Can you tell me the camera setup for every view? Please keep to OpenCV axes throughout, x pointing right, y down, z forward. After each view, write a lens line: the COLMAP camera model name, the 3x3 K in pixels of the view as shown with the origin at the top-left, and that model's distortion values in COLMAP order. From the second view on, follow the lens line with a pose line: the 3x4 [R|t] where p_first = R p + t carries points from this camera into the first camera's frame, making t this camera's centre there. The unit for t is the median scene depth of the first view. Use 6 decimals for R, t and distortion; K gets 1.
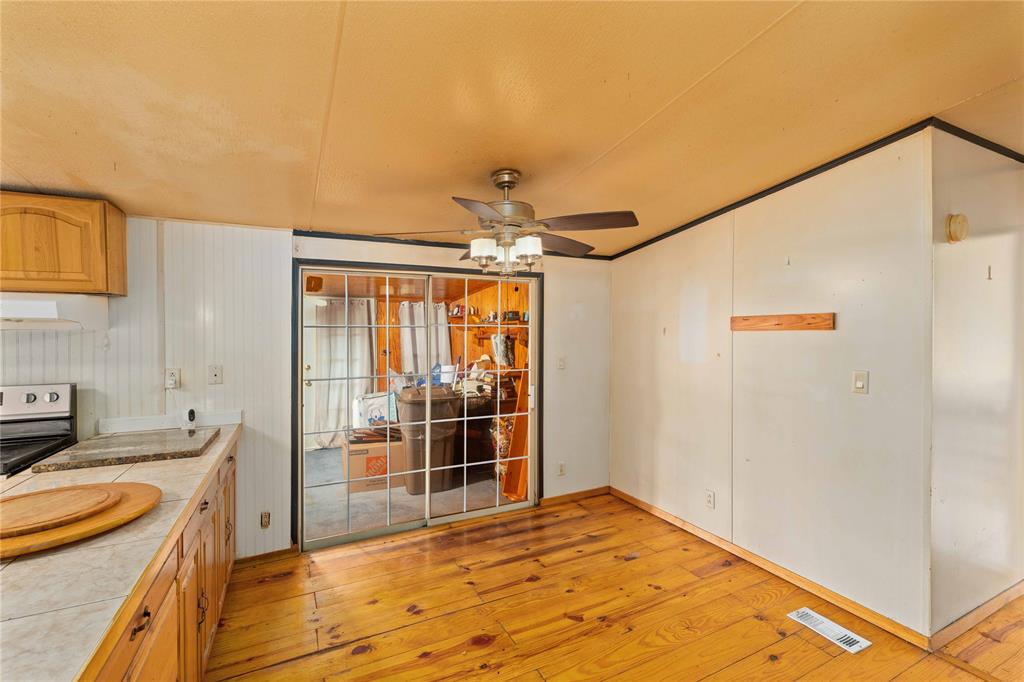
lens RADIAL K [[447.8, 0, 513.0], [0, 447.8, 335.0], [0, 0, 1]] dist [-0.006234, 0.001277]
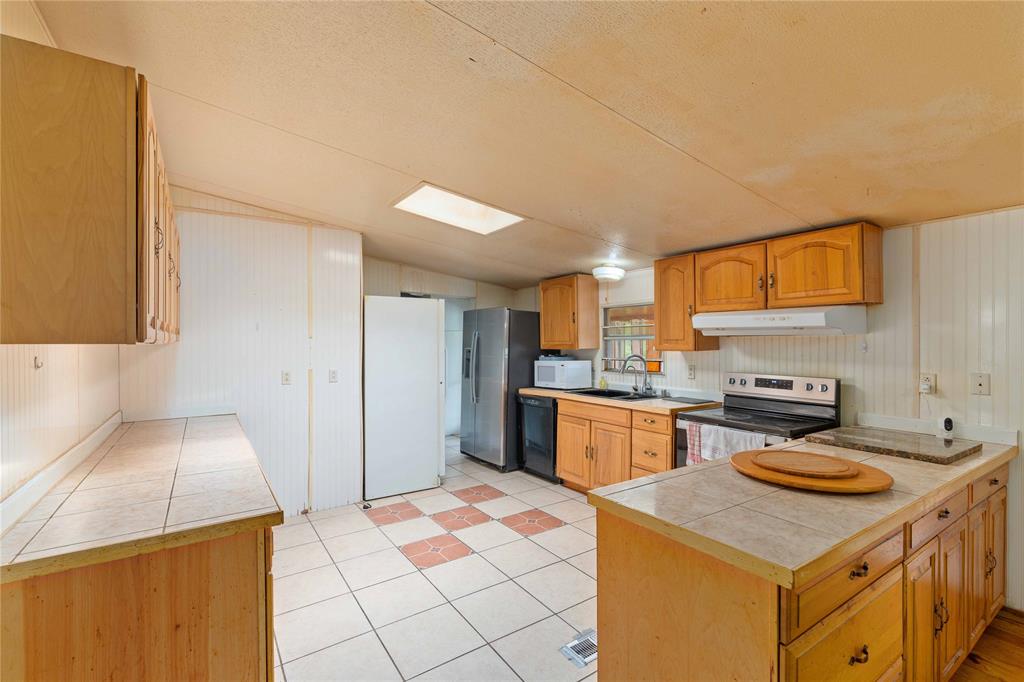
lens RADIAL K [[447.8, 0, 506.9], [0, 447.8, 345.3], [0, 0, 1]] dist [-0.006234, 0.001277]
pose [[0.127671, 0.015026, -0.991703, 0.109188], [-0.002471, 0.999887, 0.014832, 0.001119], [0.991814, 0.000557, 0.127693, -0.055021]]
